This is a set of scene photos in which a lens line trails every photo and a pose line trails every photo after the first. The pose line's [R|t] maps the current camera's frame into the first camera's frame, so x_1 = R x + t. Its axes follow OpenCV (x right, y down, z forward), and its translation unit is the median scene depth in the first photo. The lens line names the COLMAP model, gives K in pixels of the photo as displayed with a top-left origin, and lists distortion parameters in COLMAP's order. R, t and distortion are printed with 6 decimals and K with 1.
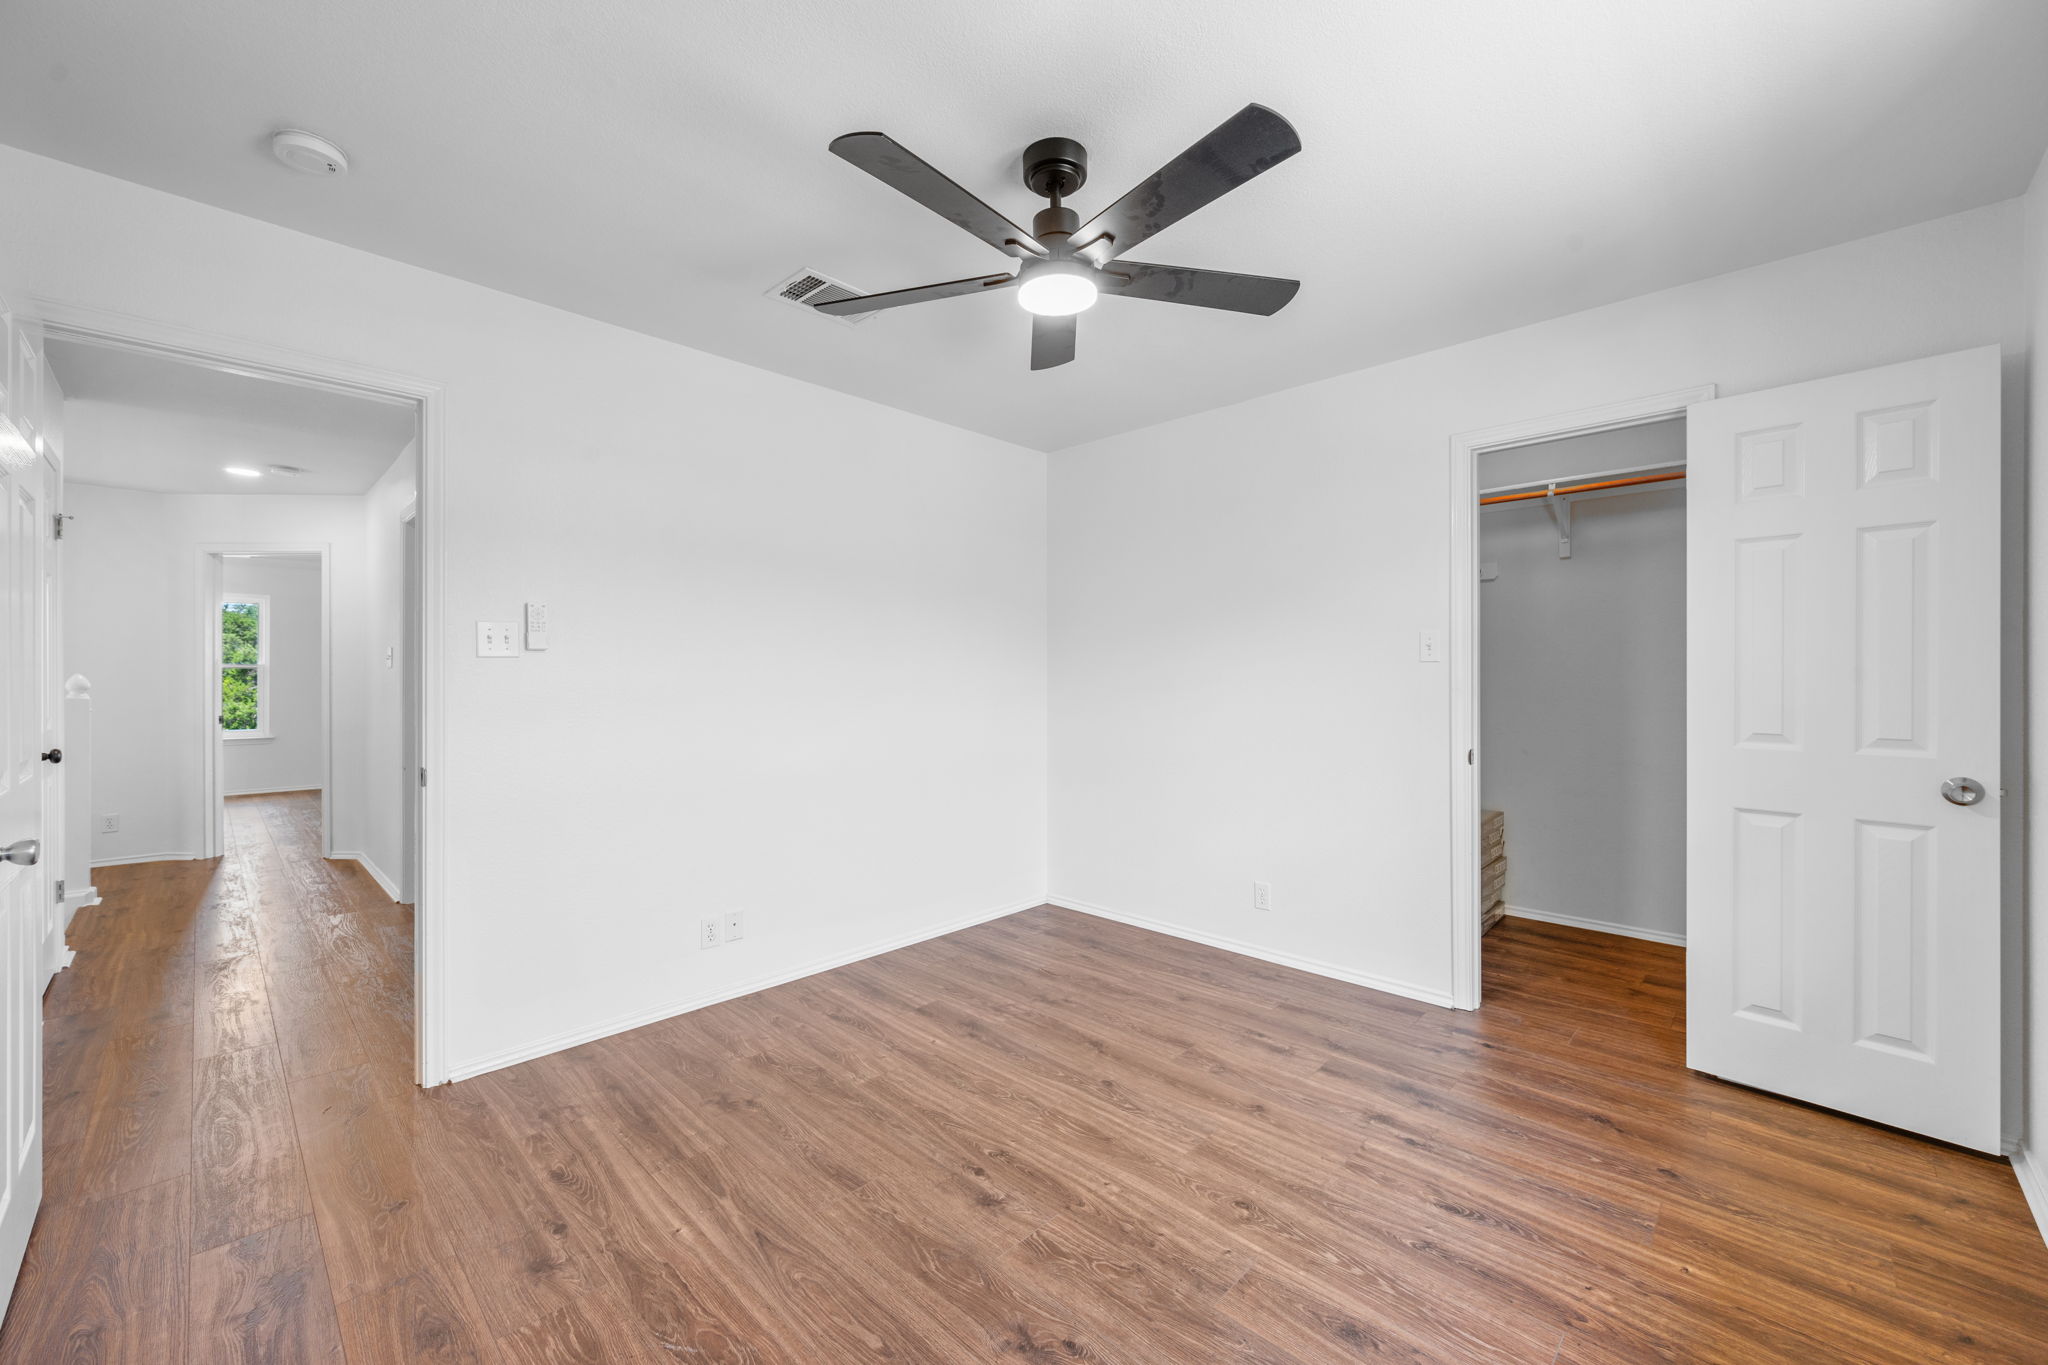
lens RADIAL K [[796.4, 0, 1017.9], [0, 796.4, 678.7], [0, 0, 1]] dist [-0.003244, -0.000486]
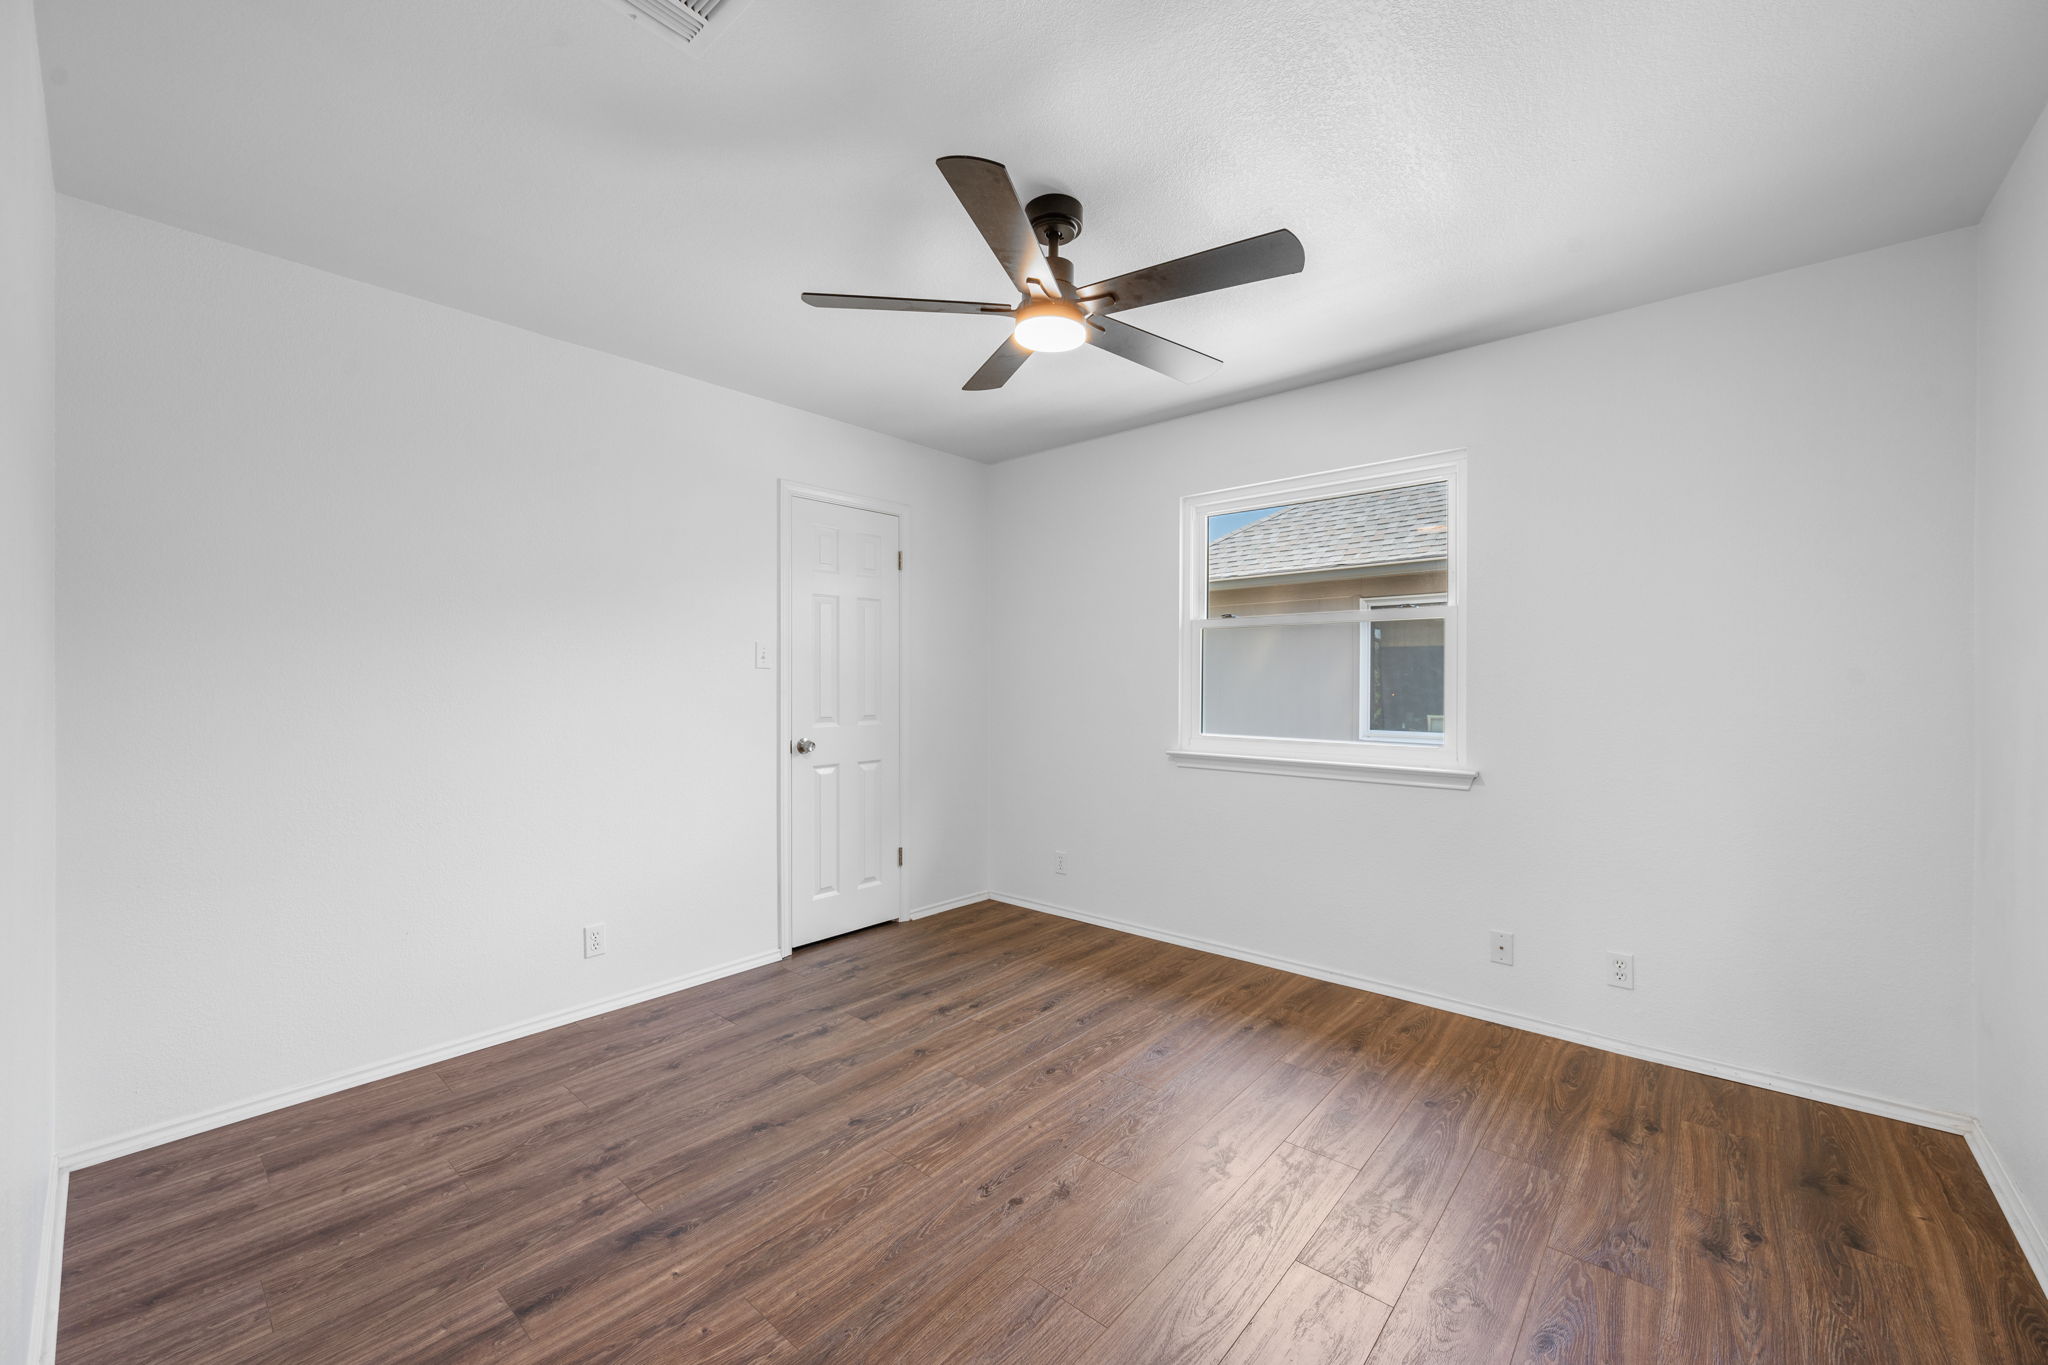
lens RADIAL K [[796.4, 0, 1041.3], [0, 796.4, 676.0], [0, 0, 1]] dist [-0.003244, -0.000486]
pose [[-0.059821, 0.004408, 0.998199, -1.003099], [0.002590, 0.999988, -0.004260, -0.002635], [-0.998206, 0.002330, -0.059831, 1.028936]]
